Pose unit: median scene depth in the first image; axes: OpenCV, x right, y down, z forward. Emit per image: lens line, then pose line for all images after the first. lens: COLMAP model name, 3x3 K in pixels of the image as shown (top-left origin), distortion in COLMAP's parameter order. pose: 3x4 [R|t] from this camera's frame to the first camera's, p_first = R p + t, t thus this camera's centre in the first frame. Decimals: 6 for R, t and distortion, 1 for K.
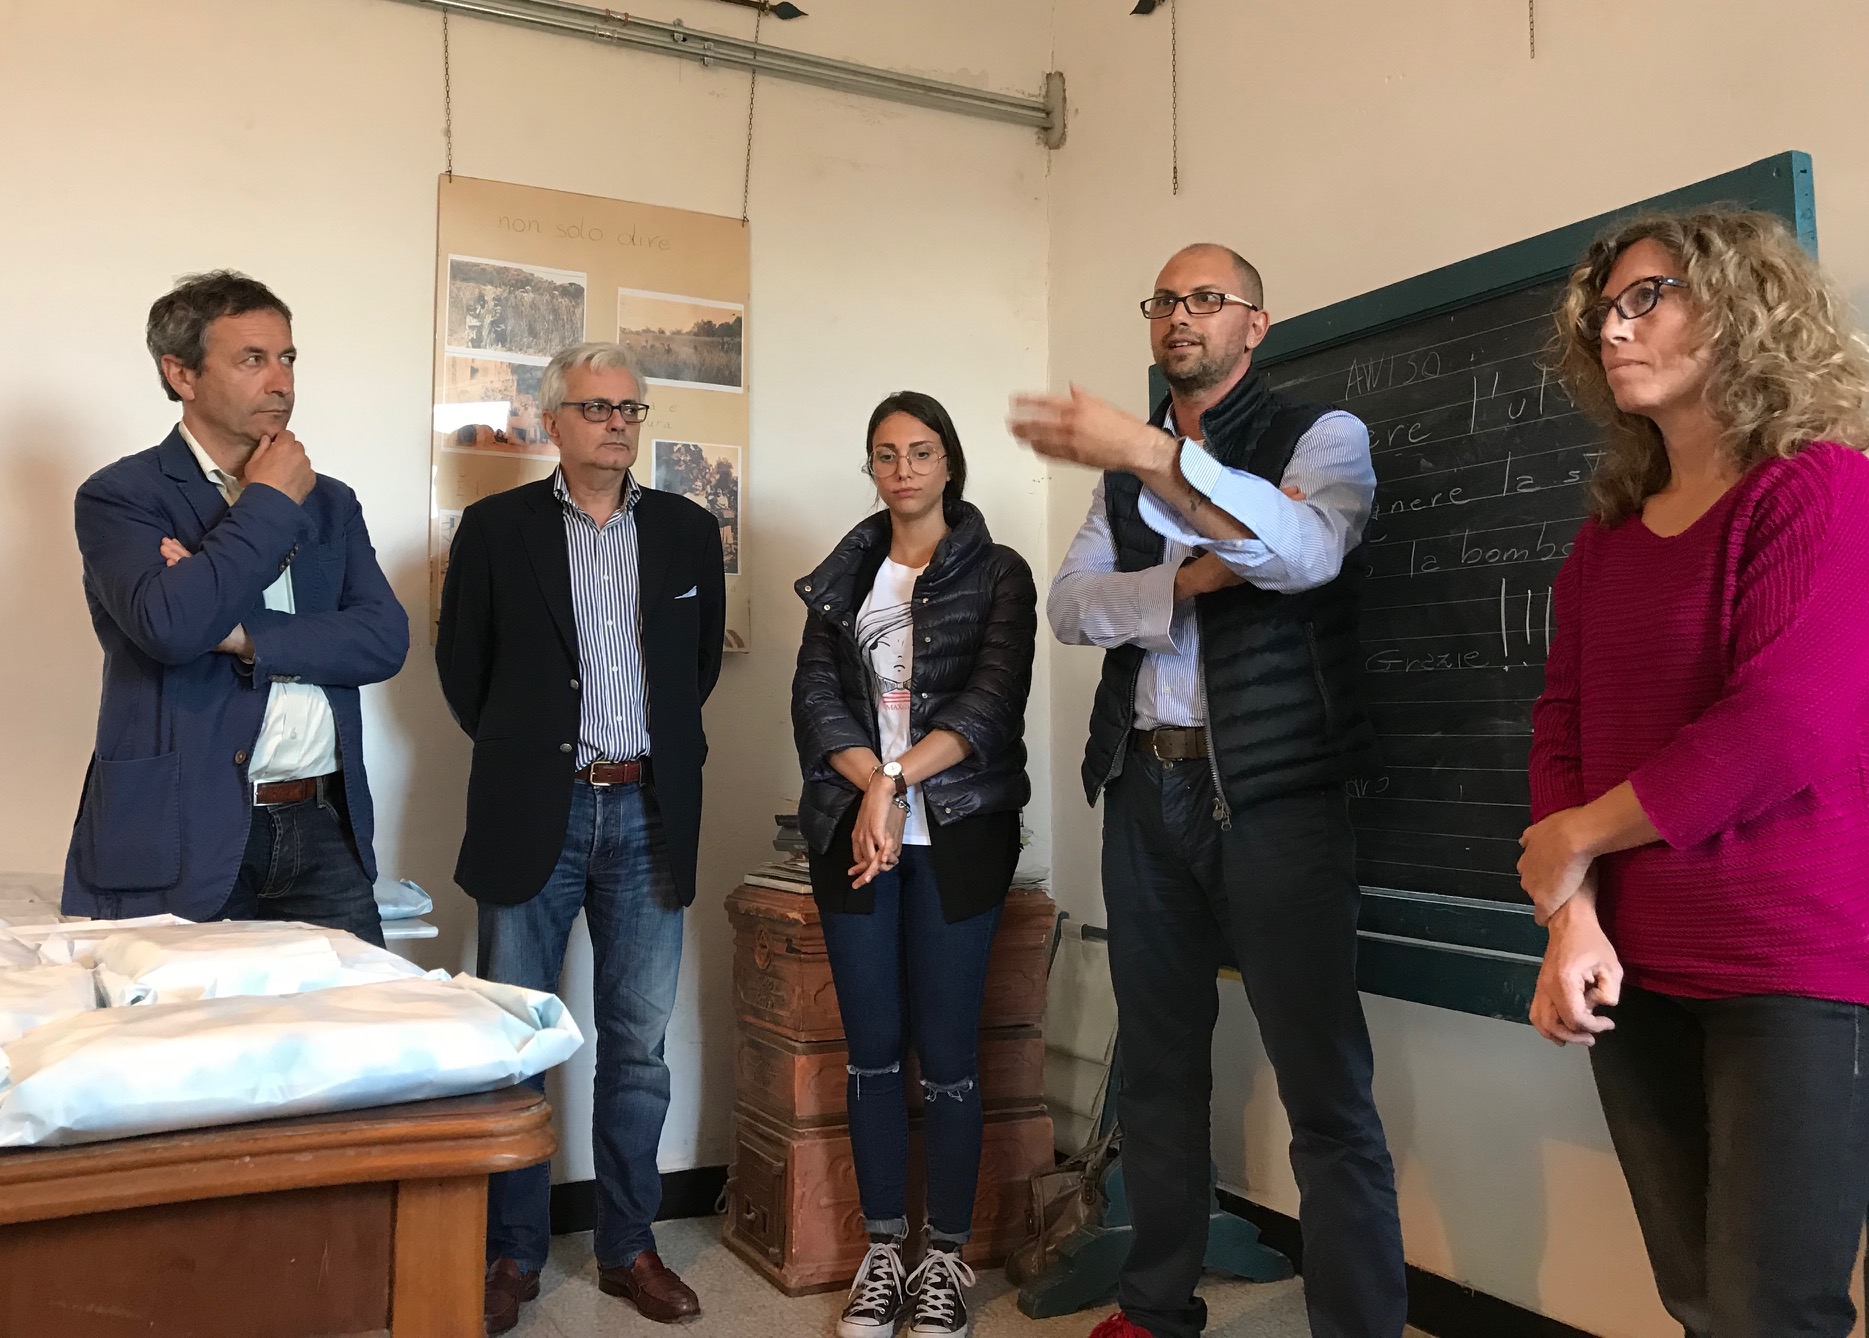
lens RADIAL K [[1499.9, 0, 933.3], [0, 1499.9, 668.5], [0, 0, 1]] dist [-0.006932, -0.005185]
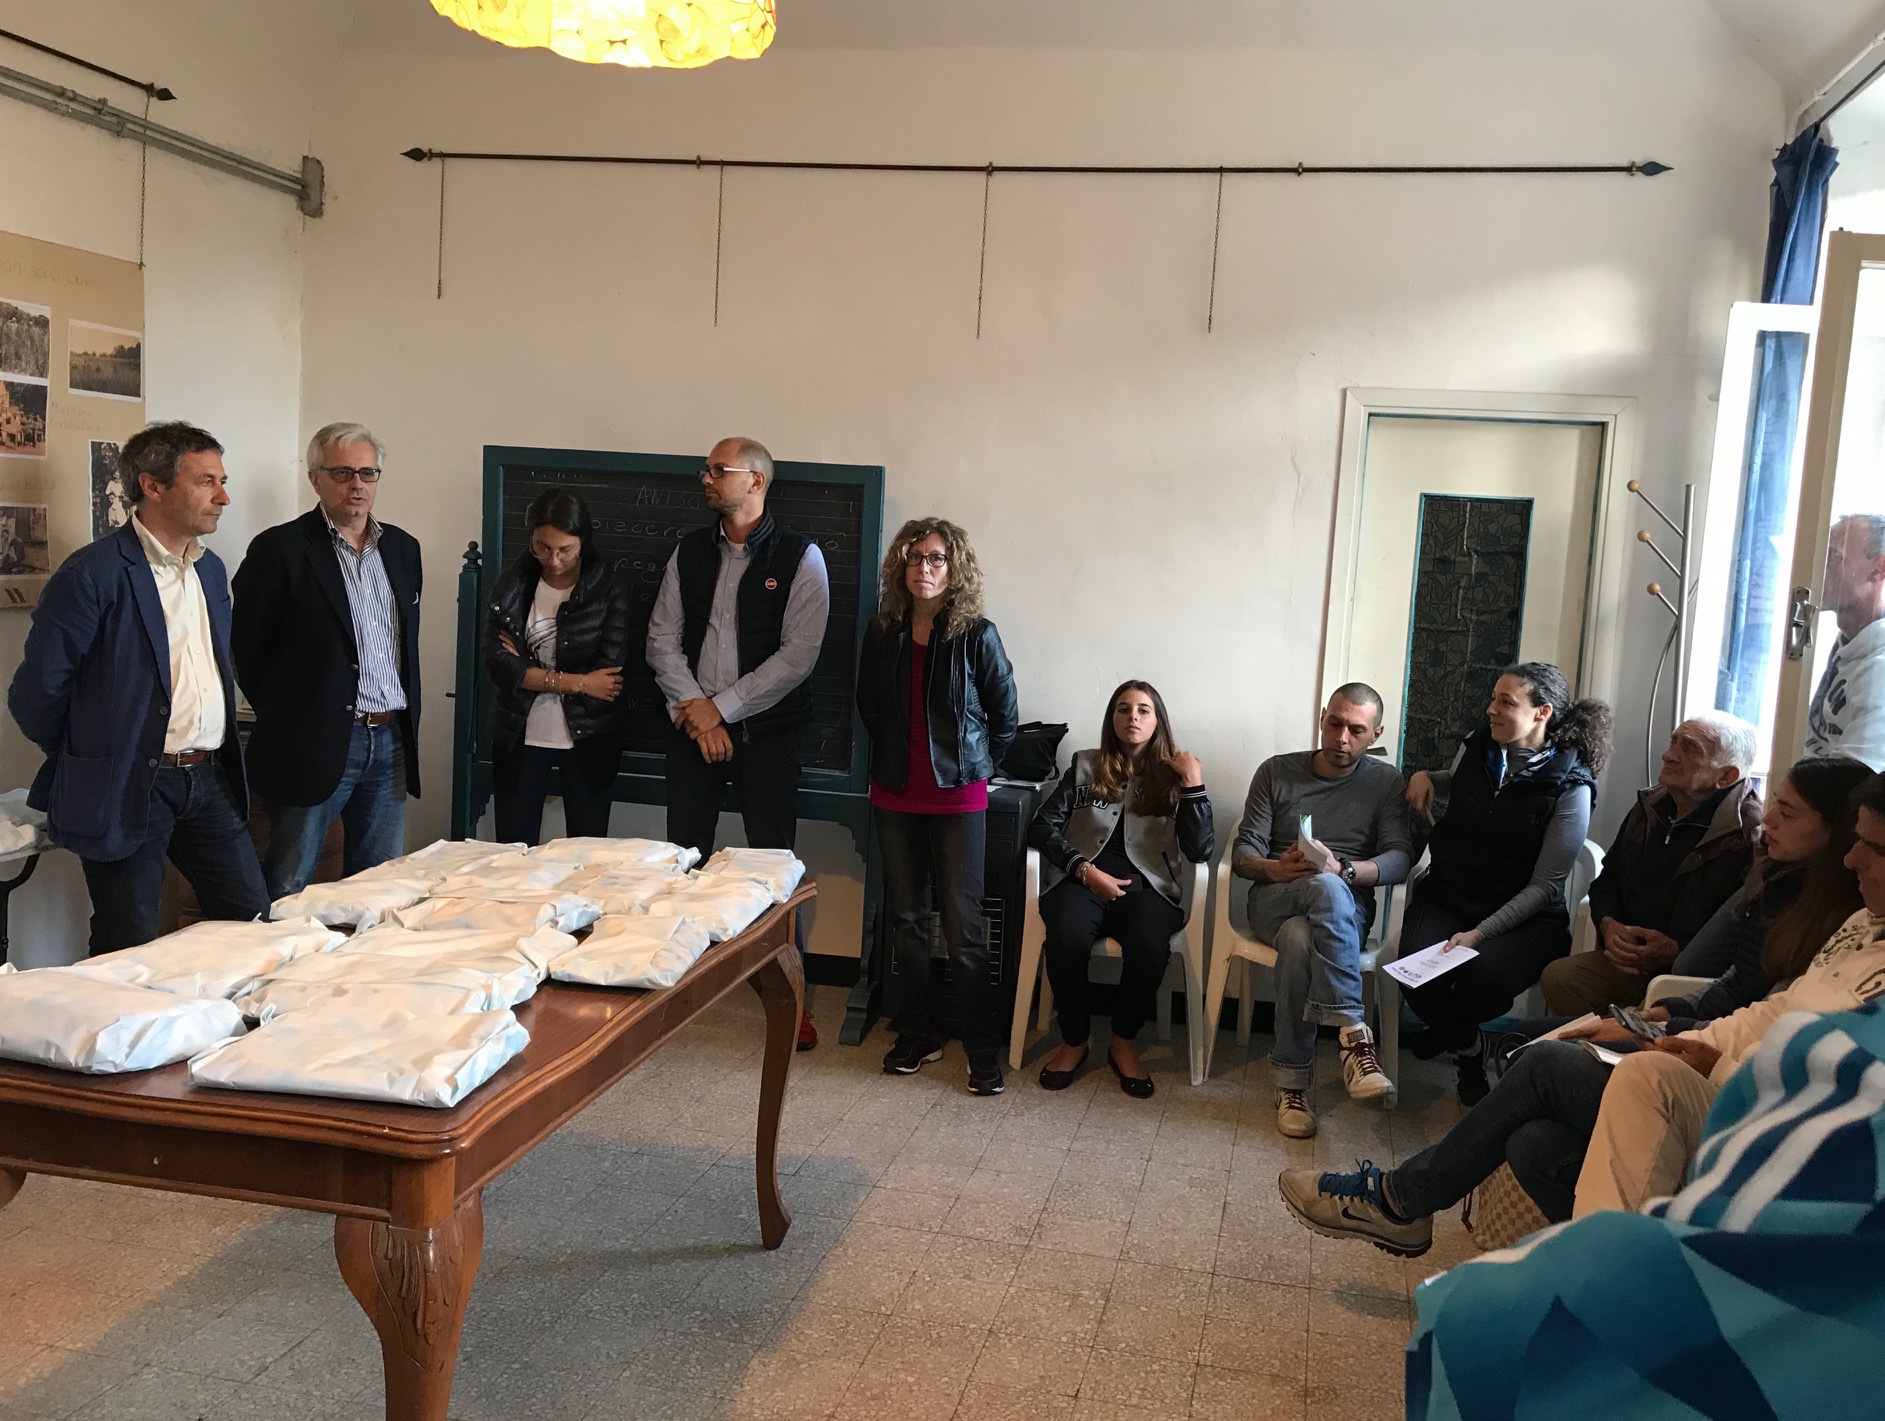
lens RADIAL K [[1541.1, 0, 946.4], [0, 1541.1, 706.0], [0, 0, 1]] dist [0.013849, 0.009208]
pose [[0.606985, -0.074008, 0.791260, -0.785006], [-0.050666, 0.990025, 0.131465, -0.137722], [-0.793096, -0.119887, 0.597181, -0.372143]]
